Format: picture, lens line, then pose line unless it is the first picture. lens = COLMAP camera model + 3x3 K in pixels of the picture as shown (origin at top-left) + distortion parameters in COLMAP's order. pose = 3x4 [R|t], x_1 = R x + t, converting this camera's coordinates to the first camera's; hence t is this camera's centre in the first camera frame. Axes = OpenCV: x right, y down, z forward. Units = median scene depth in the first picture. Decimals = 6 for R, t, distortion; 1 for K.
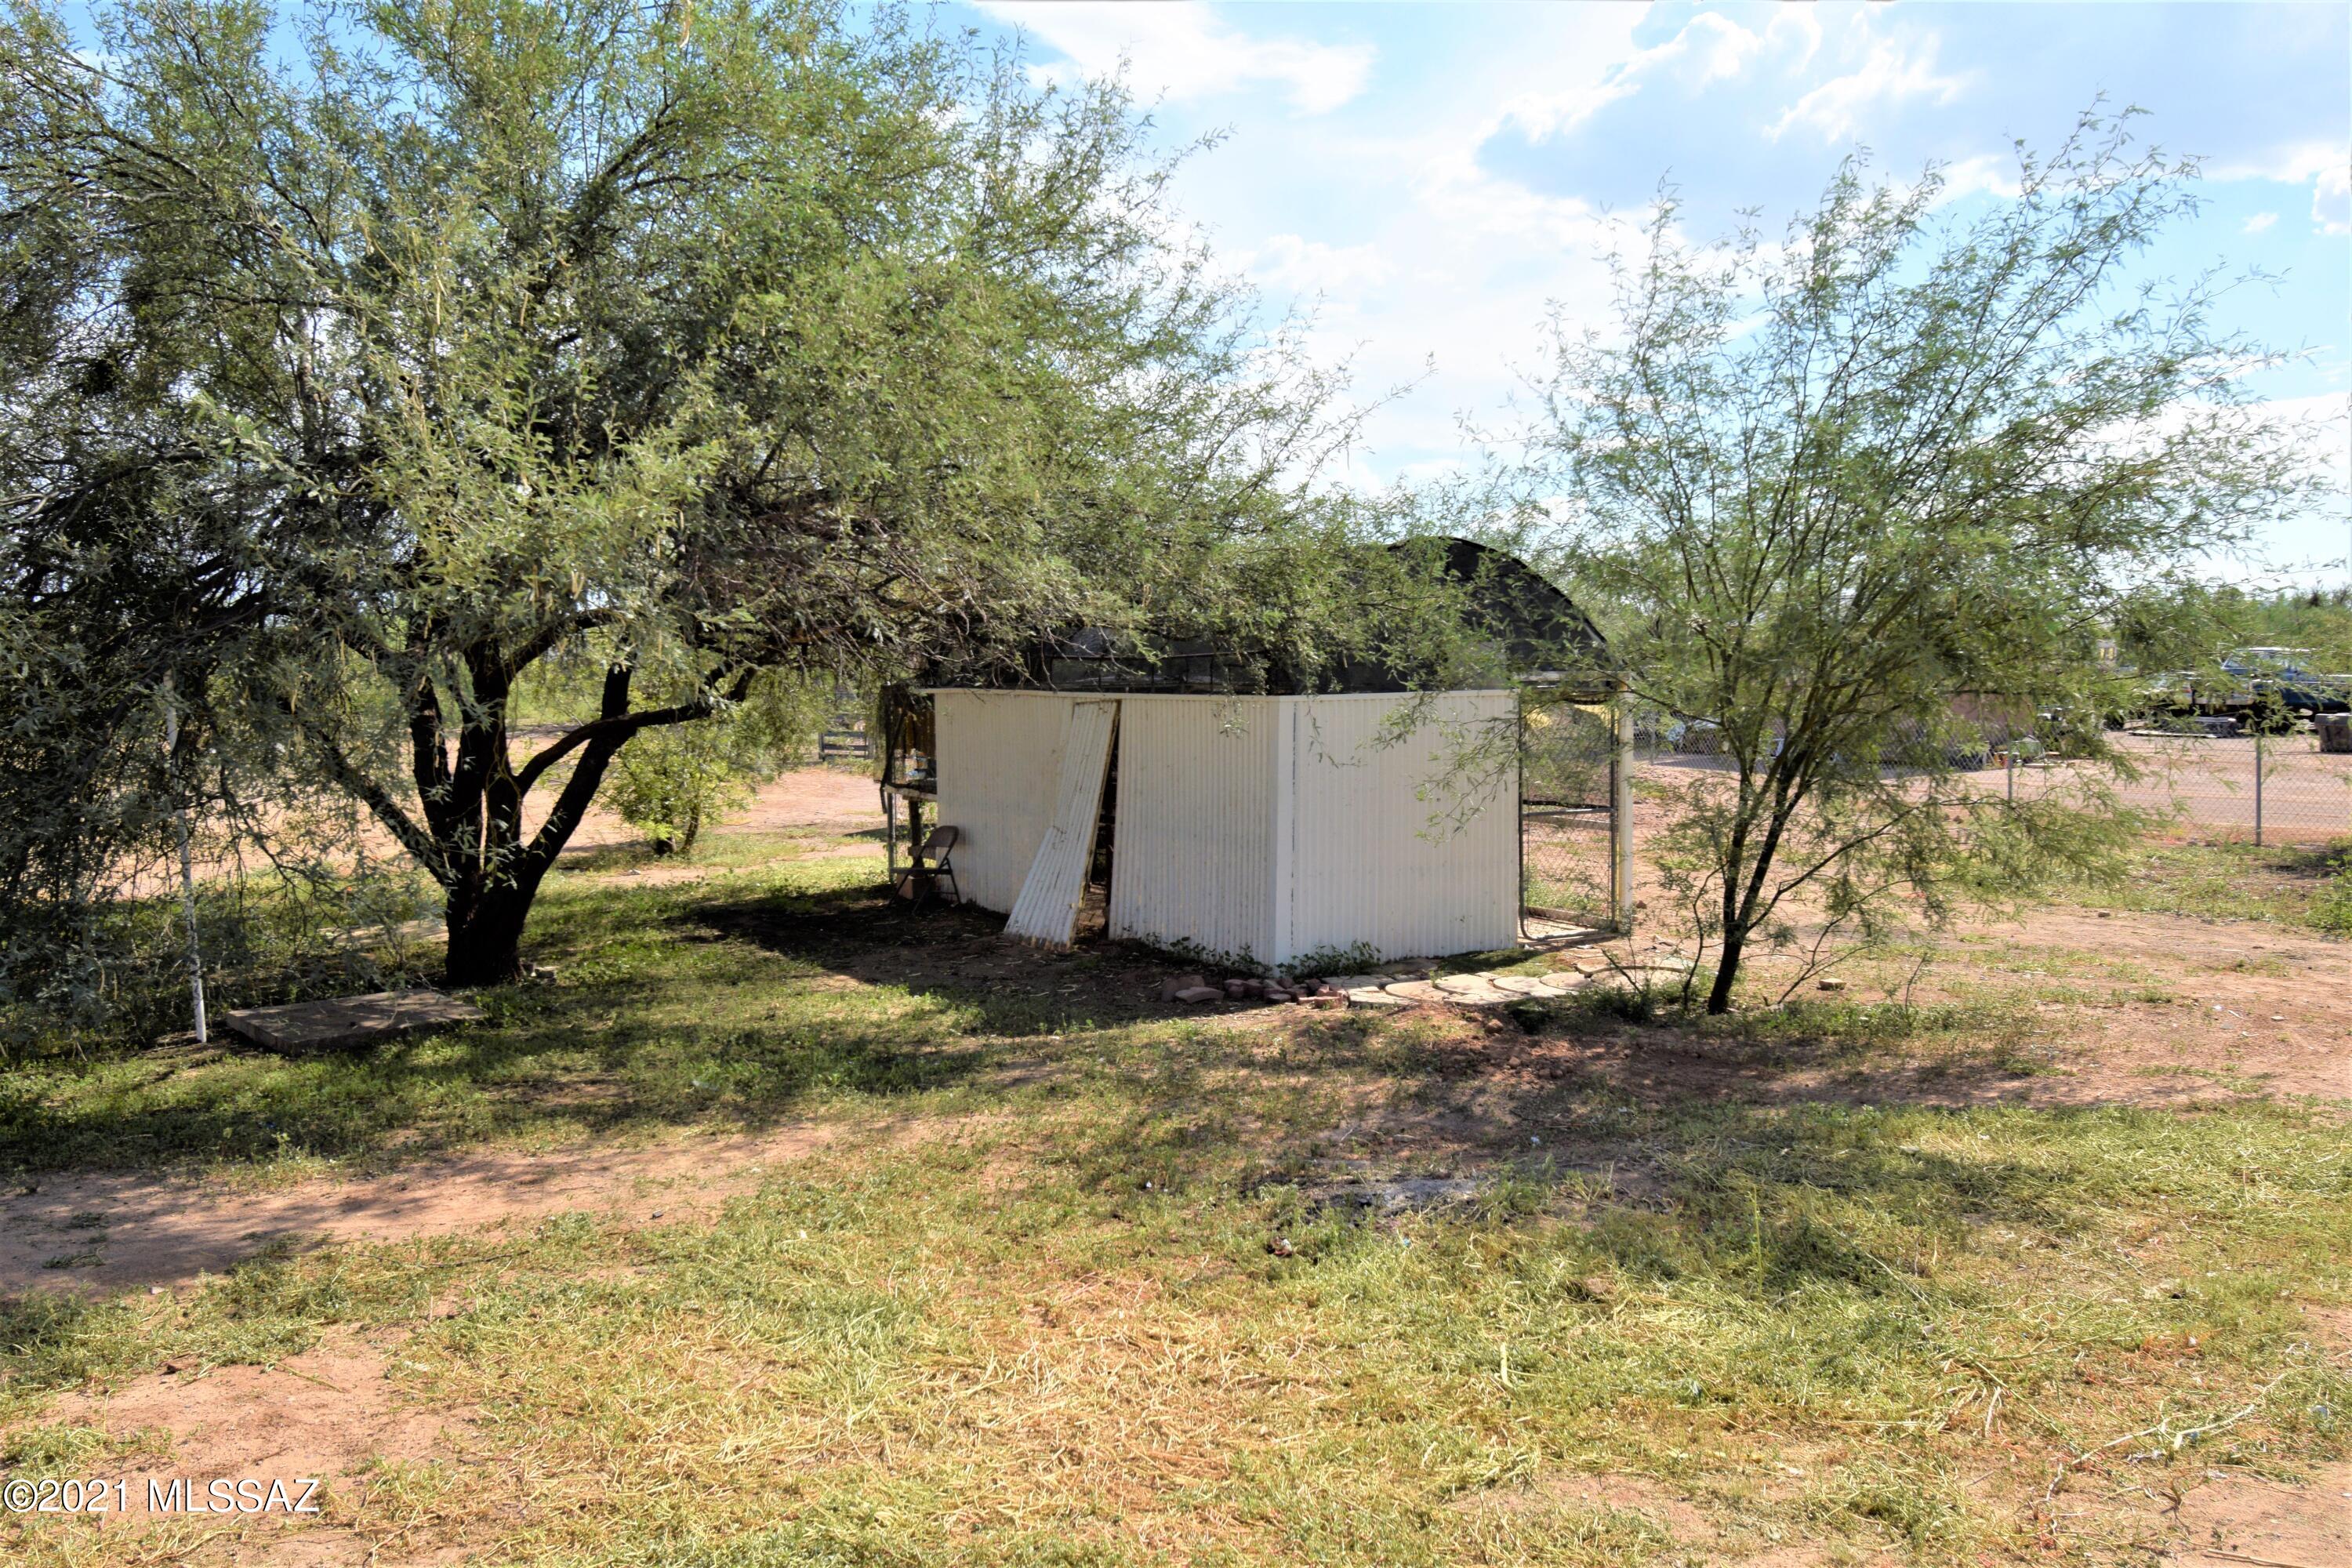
lens RADIAL K [[2015.4, 0, 1166.5], [0, 2015.4, 781.8], [0, 0, 1]] dist [0.015688, -0.013233]
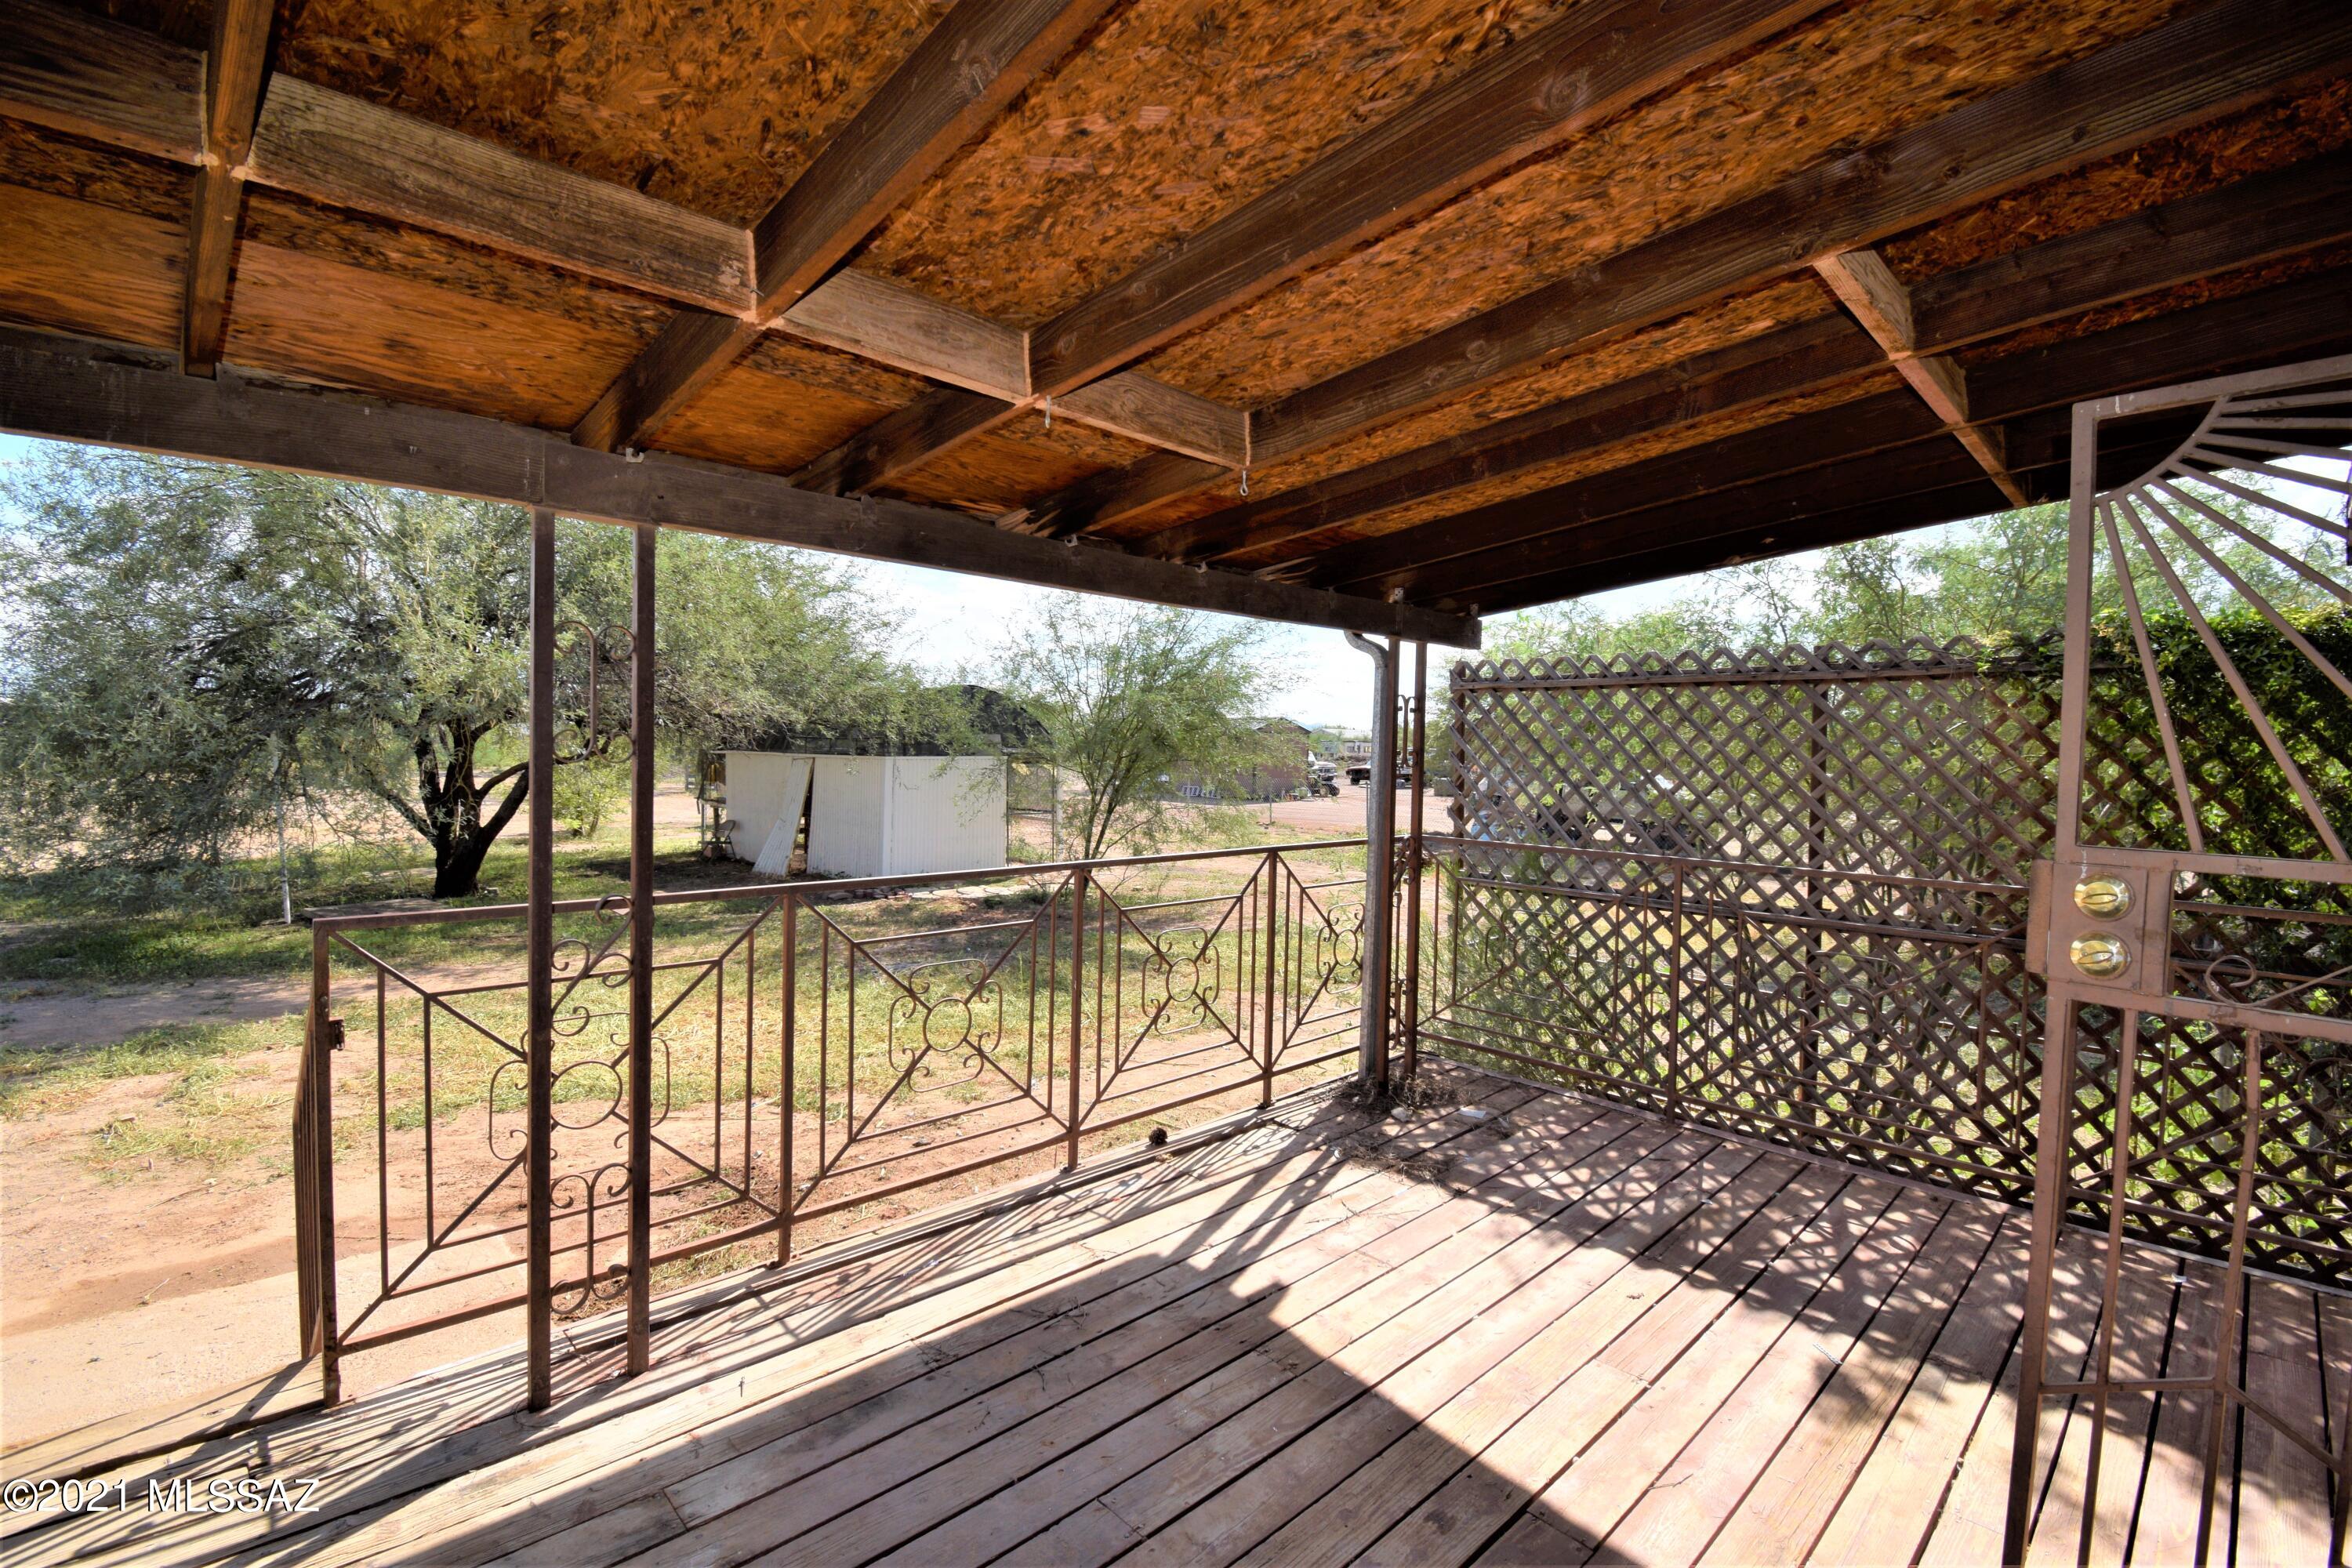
lens RADIAL K [[1006.2, 0, 1193.6], [0, 1006.2, 776.1], [0, 0, 1]] dist [-0.032028, -0.002553]
pose [[0.955141, 0.014947, 0.295775, 0.076353], [-0.006267, 0.999522, -0.030272, 0.011860], [-0.296086, 0.027060, 0.954778, -0.160967]]
